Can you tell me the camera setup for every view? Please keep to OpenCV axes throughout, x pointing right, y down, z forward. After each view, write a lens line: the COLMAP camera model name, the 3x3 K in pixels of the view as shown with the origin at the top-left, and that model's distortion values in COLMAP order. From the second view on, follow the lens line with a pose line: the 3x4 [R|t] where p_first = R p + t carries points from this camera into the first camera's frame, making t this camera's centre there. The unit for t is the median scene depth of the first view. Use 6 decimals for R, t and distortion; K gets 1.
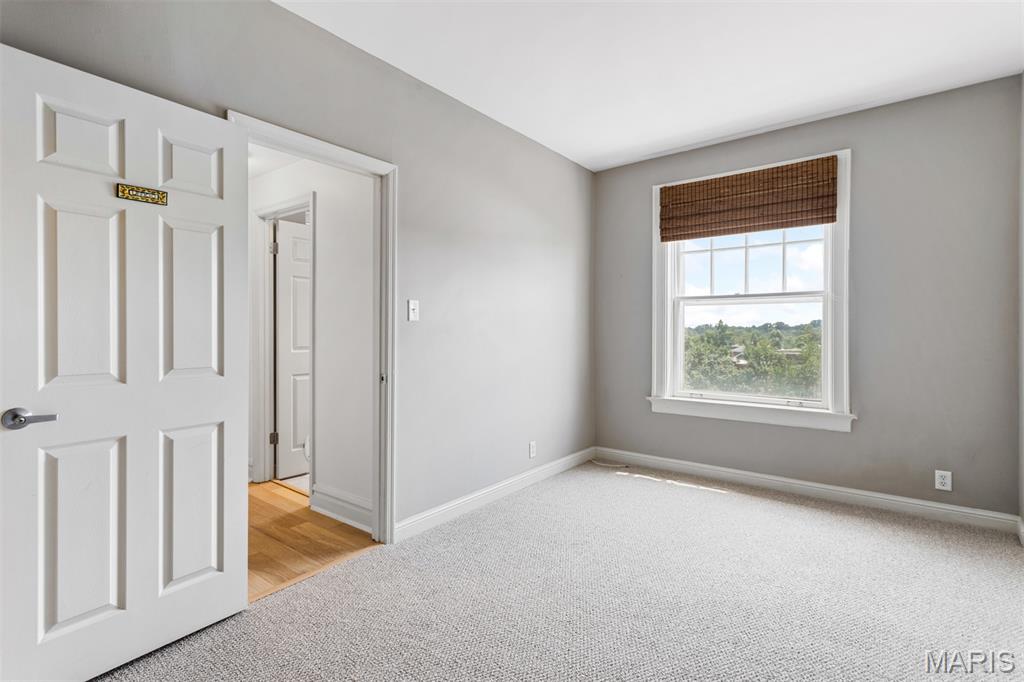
lens RADIAL K [[492.5, 0, 507.9], [0, 492.5, 338.0], [0, 0, 1]] dist [0.003124, 0.003802]
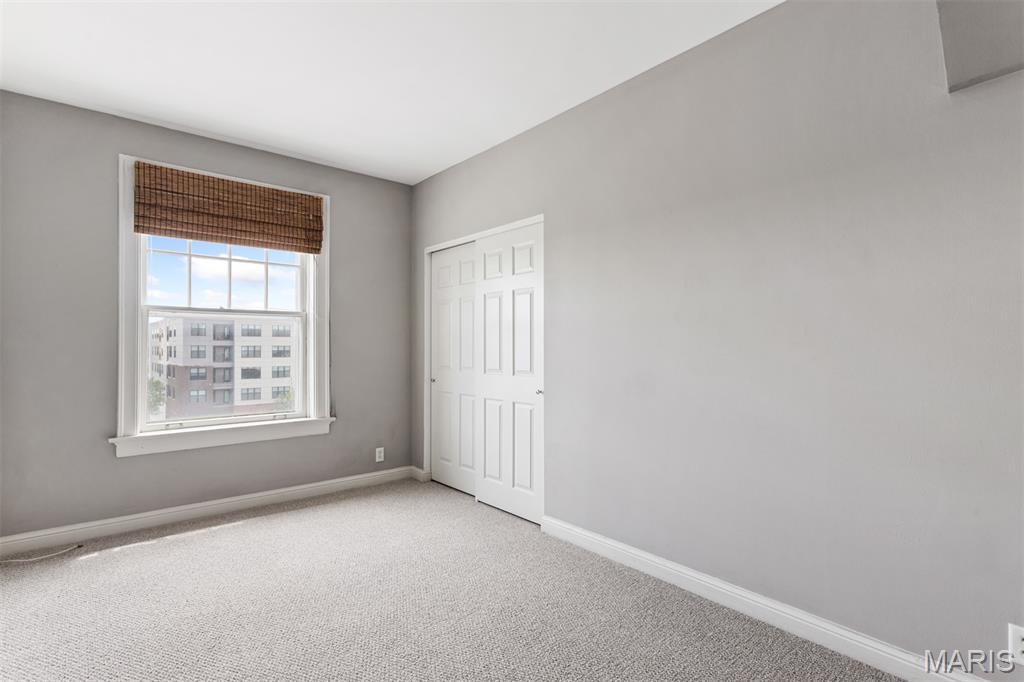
lens RADIAL K [[492.5, 0, 505.1], [0, 492.5, 345.9], [0, 0, 1]] dist [0.003124, 0.003802]
pose [[0.204761, -0.000780, 0.978812, -0.350389], [0.011862, 0.999928, -0.001685, -0.011043], [-0.978740, 0.011956, 0.204755, 0.309903]]
